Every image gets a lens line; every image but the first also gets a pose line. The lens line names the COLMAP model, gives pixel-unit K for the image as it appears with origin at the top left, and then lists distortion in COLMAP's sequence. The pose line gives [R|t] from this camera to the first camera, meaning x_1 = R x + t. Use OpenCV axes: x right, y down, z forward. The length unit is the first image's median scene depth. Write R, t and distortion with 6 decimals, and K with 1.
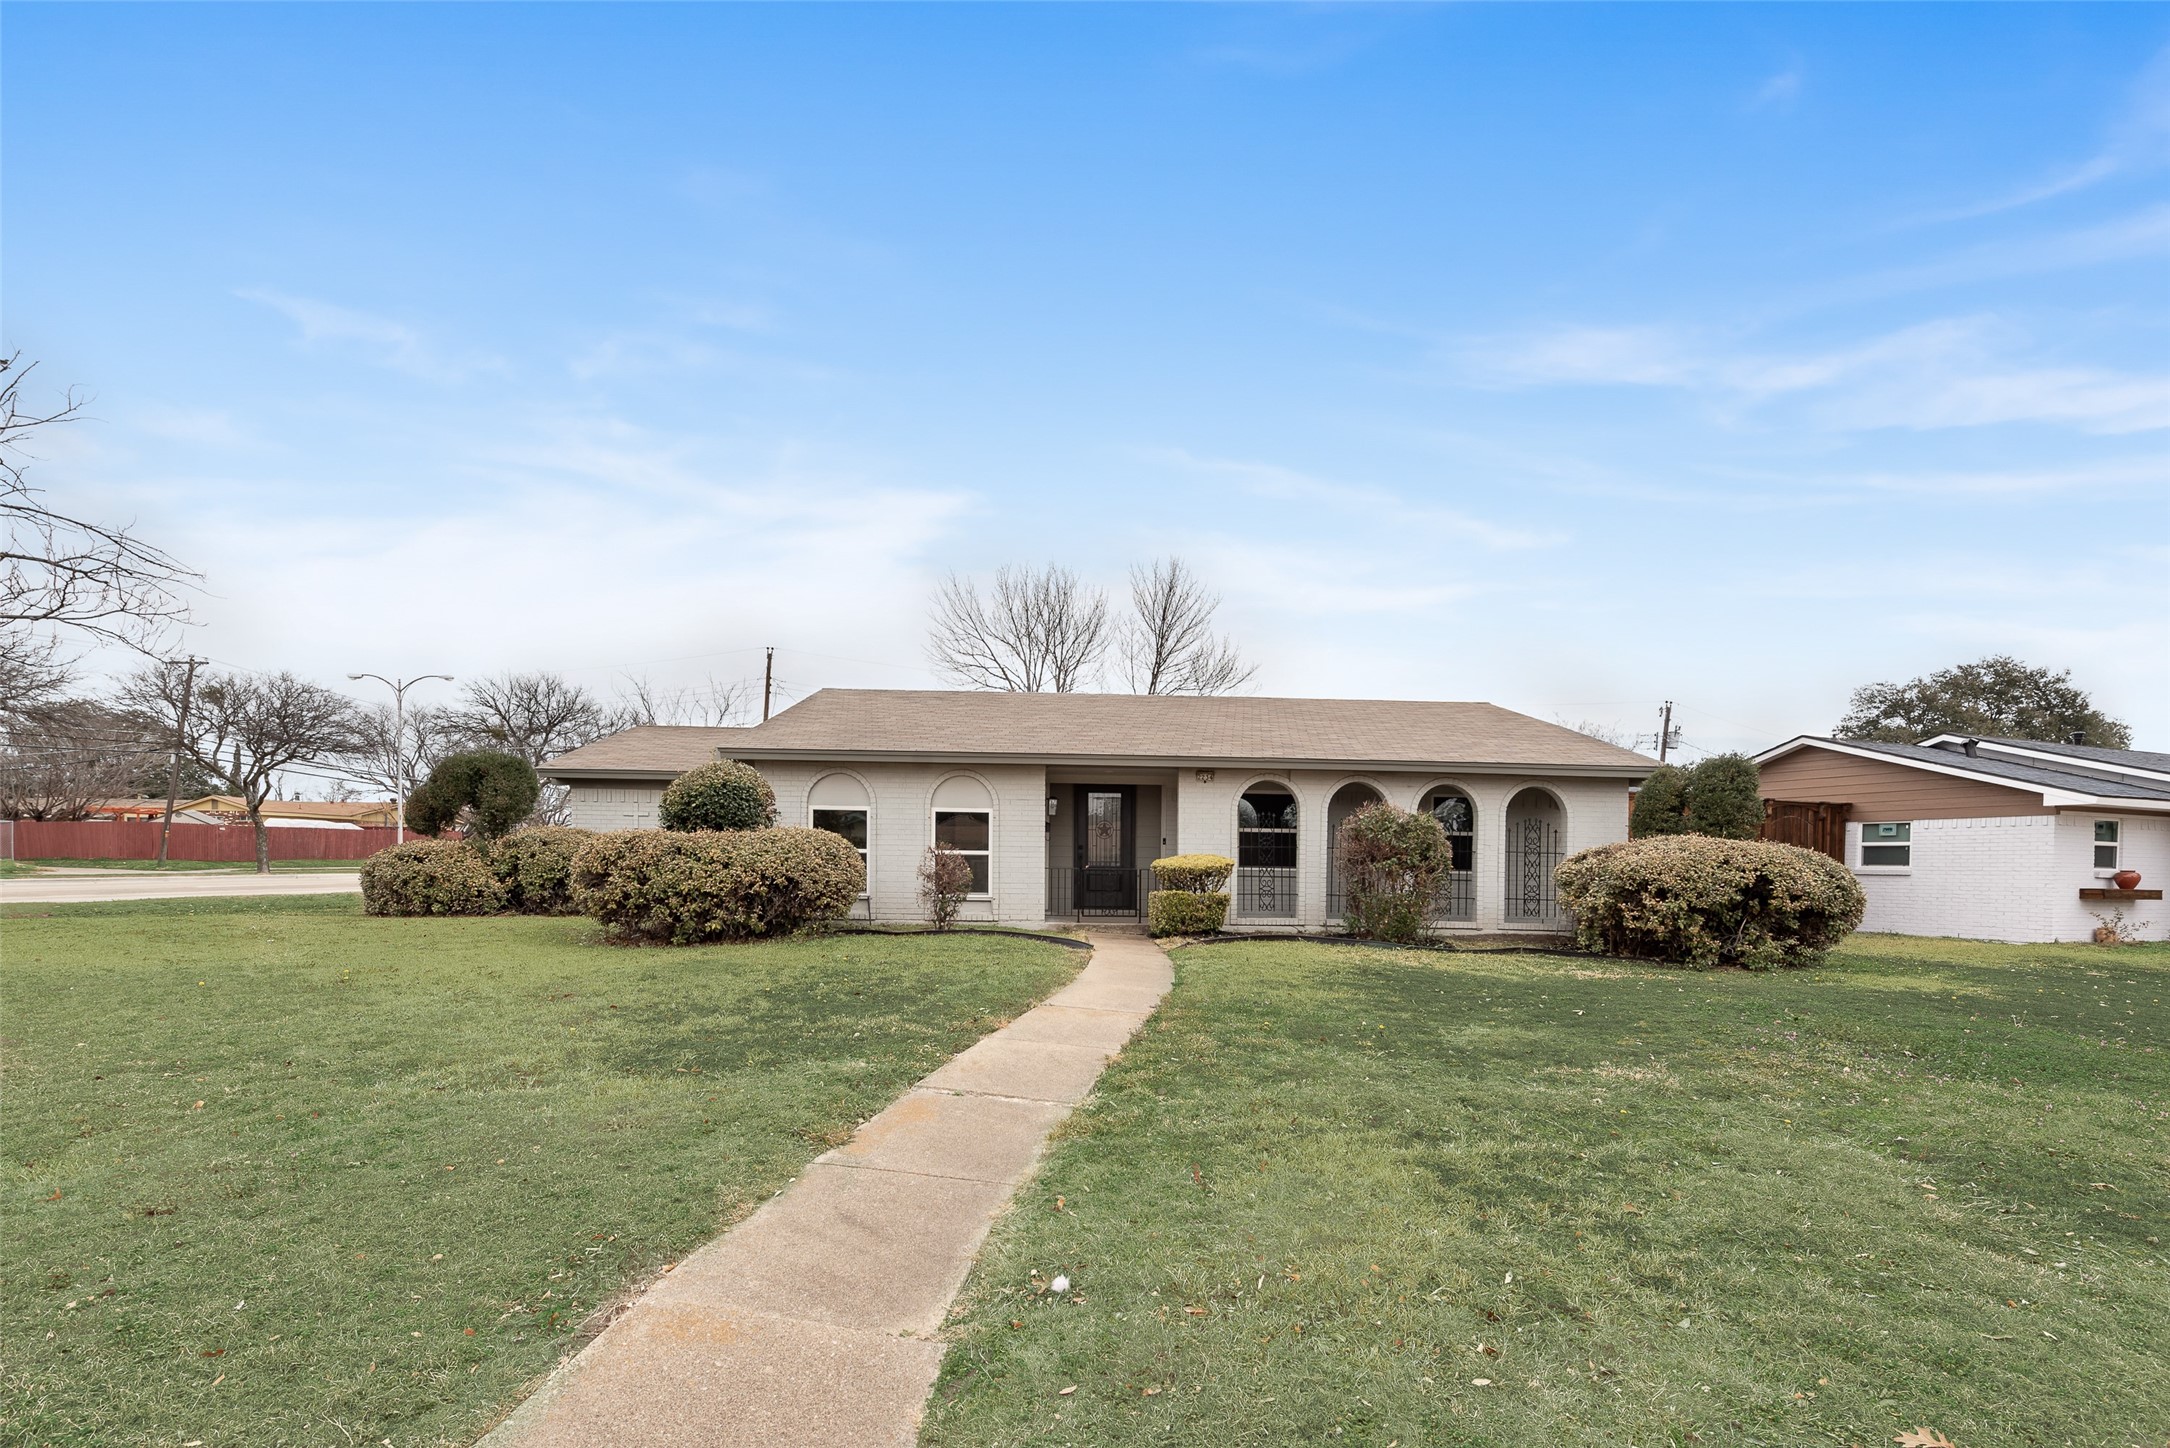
lens RADIAL K [[869.5, 0, 1083.3], [0, 869.5, 736.7], [0, 0, 1]] dist [0.019191, -0.008863]
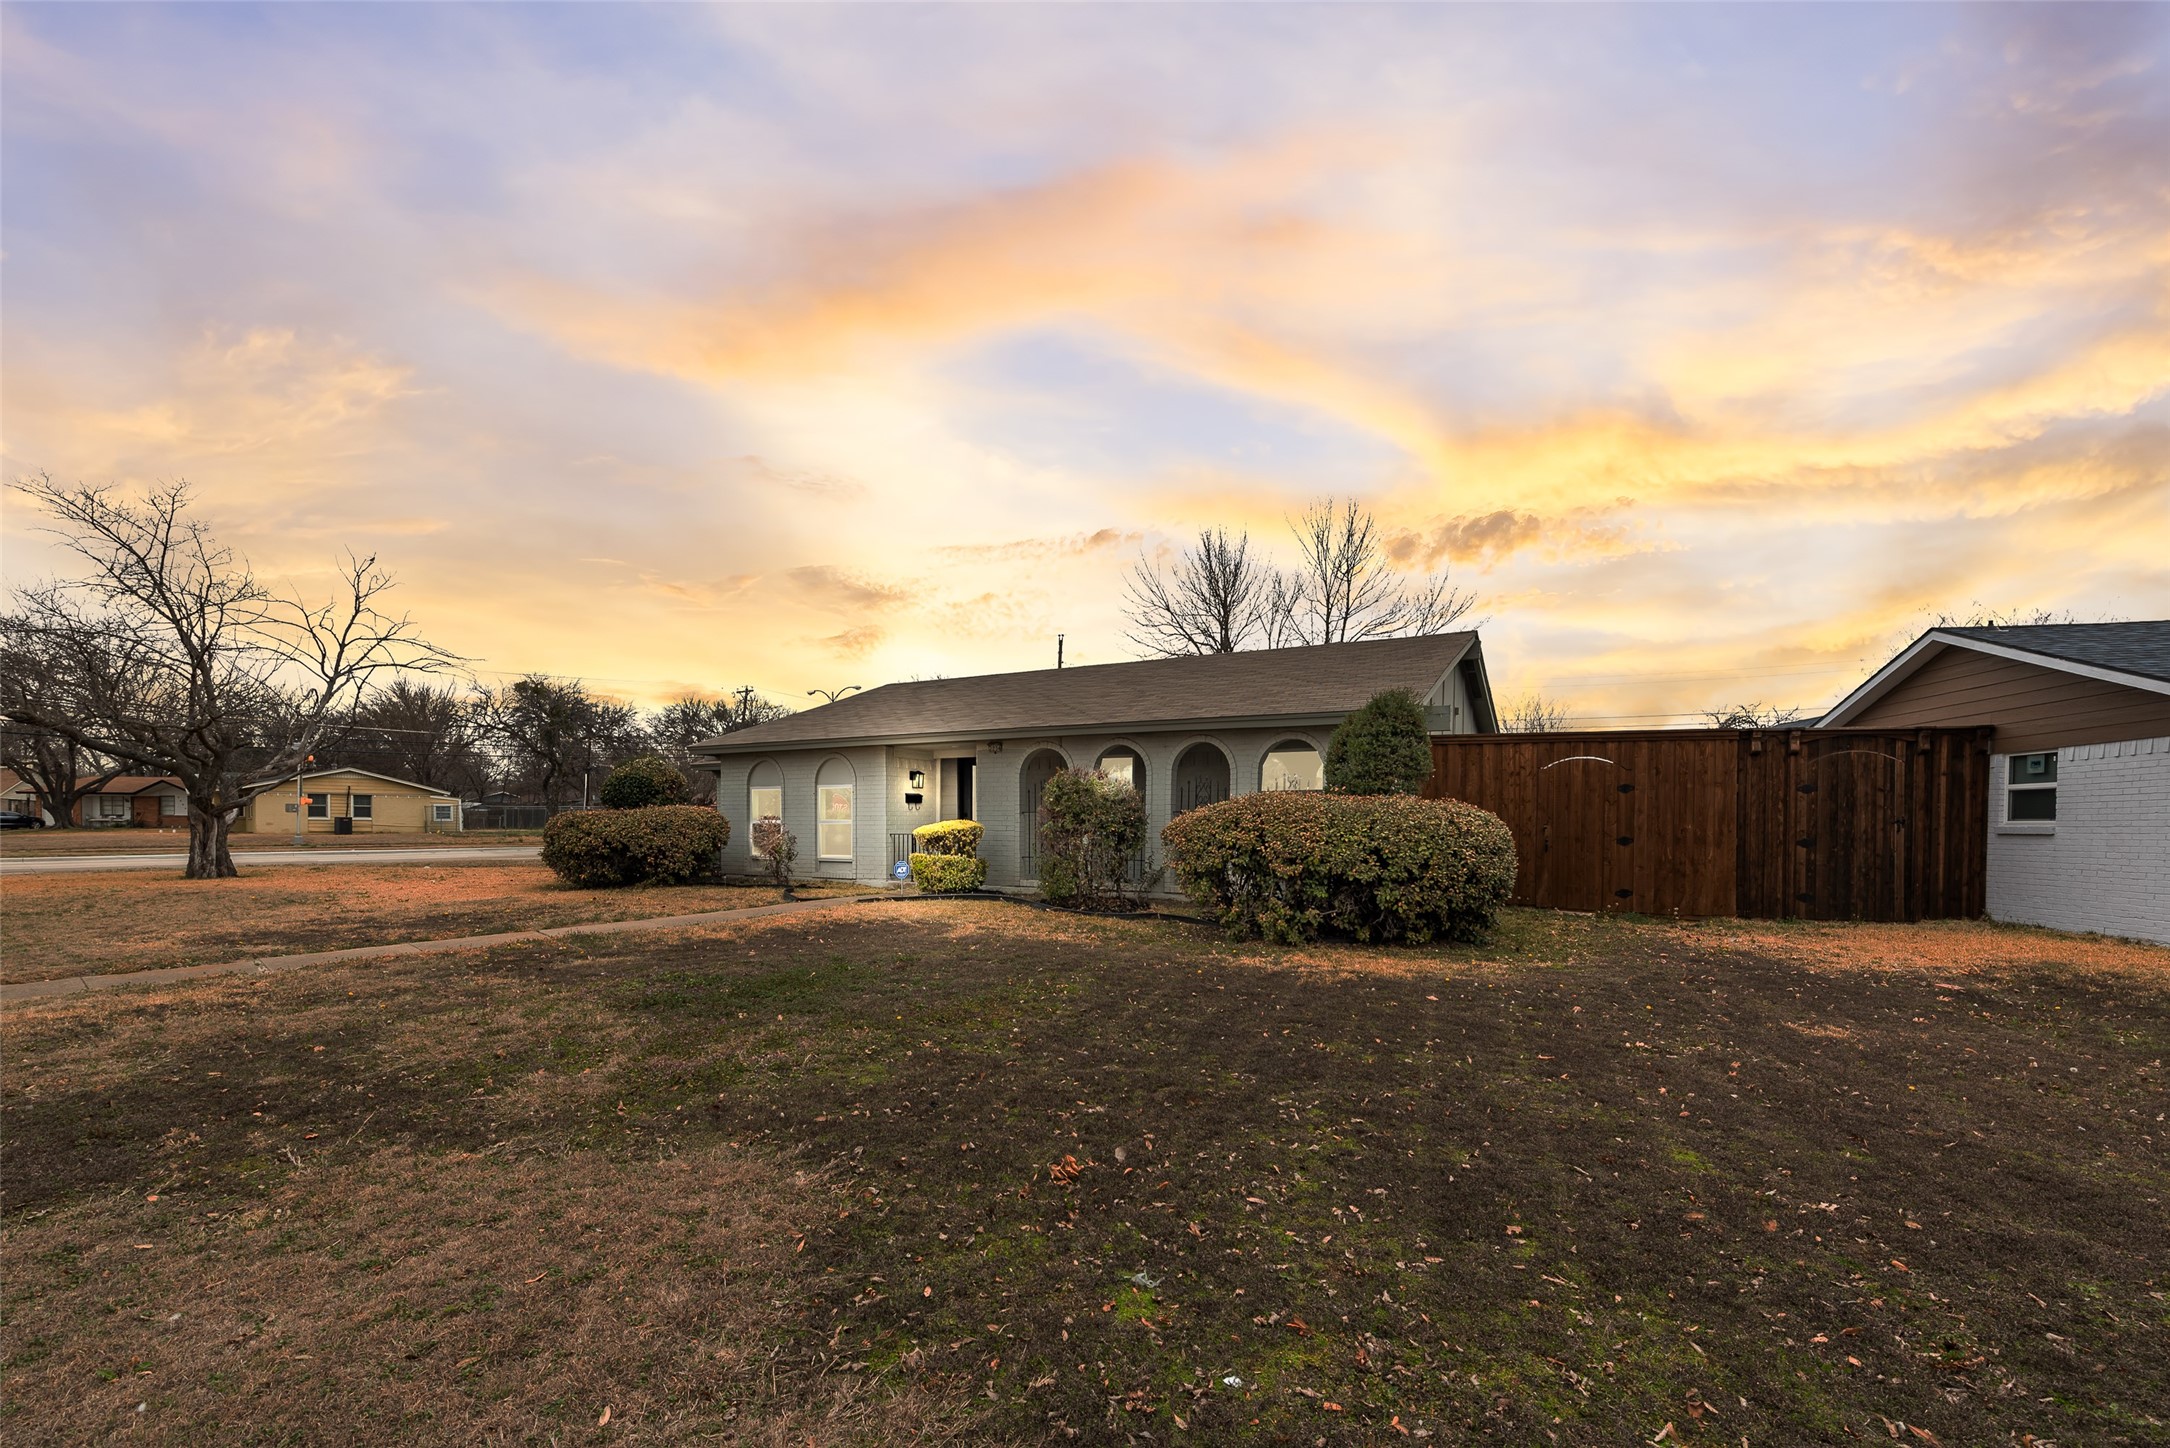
lens RADIAL K [[869.5, 0, 1083.3], [0, 869.5, 736.7], [0, 0, 1]] dist [0.019191, -0.008863]
pose [[0.870388, -0.060515, -0.488634, 0.633333], [0.081657, 0.996416, 0.022052, 0.014511], [0.485549, -0.059094, 0.872210, 0.099081]]
